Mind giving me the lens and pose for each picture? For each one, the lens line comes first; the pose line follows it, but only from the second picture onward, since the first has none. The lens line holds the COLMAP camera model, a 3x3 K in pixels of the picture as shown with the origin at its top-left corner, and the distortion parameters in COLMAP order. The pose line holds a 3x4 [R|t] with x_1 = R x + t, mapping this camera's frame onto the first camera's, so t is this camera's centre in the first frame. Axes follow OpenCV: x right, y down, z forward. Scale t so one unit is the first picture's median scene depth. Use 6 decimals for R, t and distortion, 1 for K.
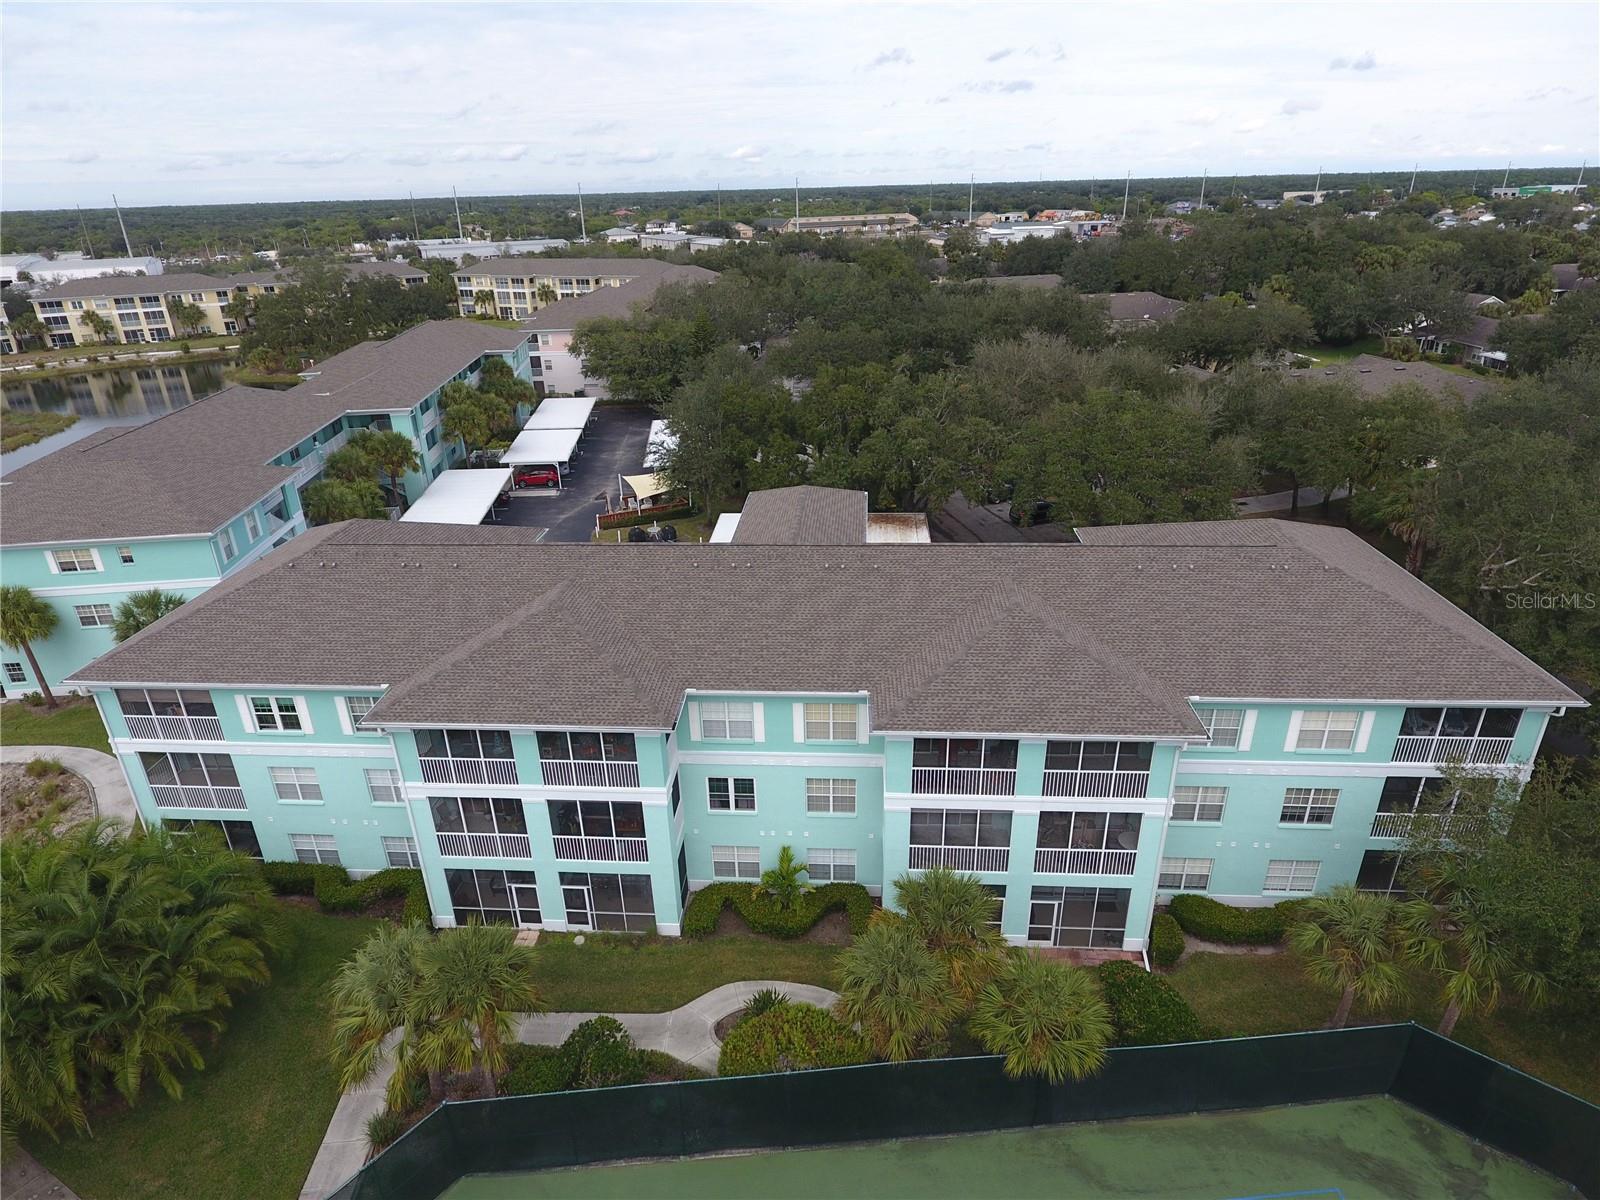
lens RADIAL K [[939.7, 0, 794.2], [0, 939.7, 615.0], [0, 0, 1]] dist [-0.001717, 0.000118]
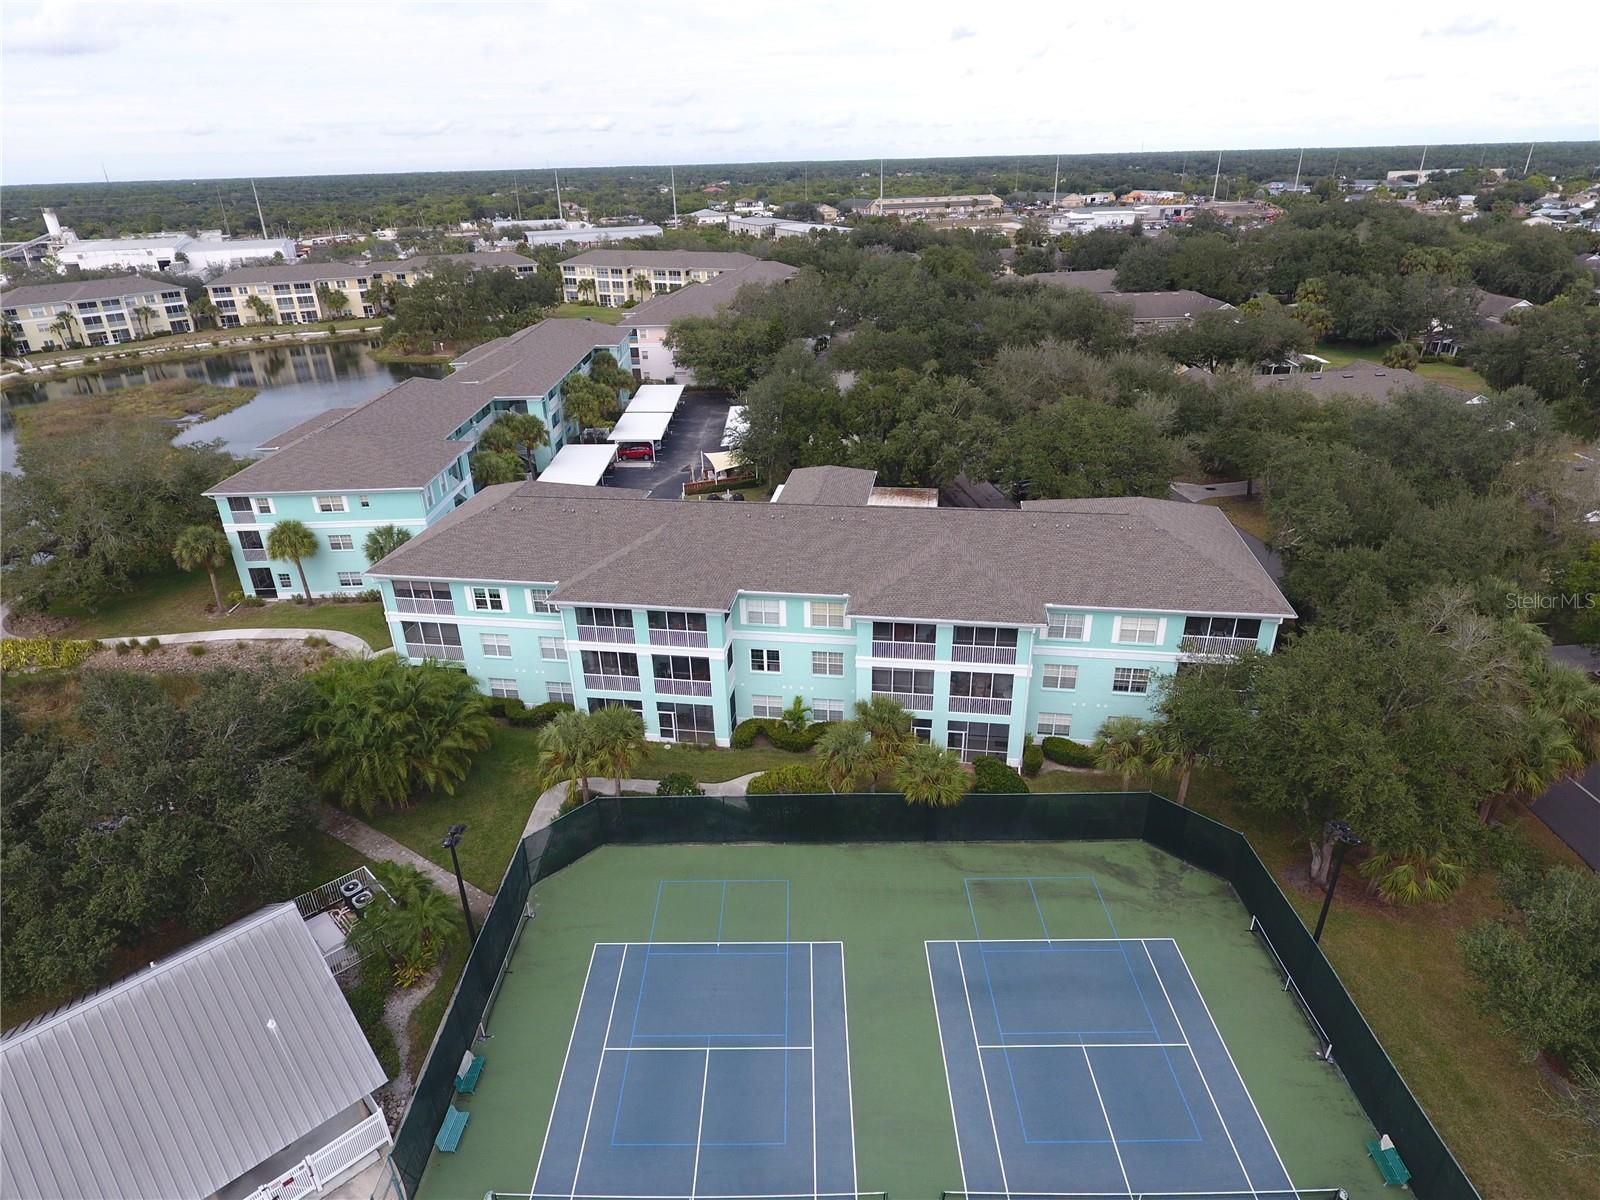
lens RADIAL K [[937.7, 0, 793.8], [0, 937.7, 618.8], [0, 0, 1]] dist [-0.001733, 0.000250]
pose [[0.996084, 0.038752, -0.079461, 0.046431], [-0.036355, 0.998846, 0.031393, 0.030822], [0.080586, -0.028381, 0.996344, -0.254065]]
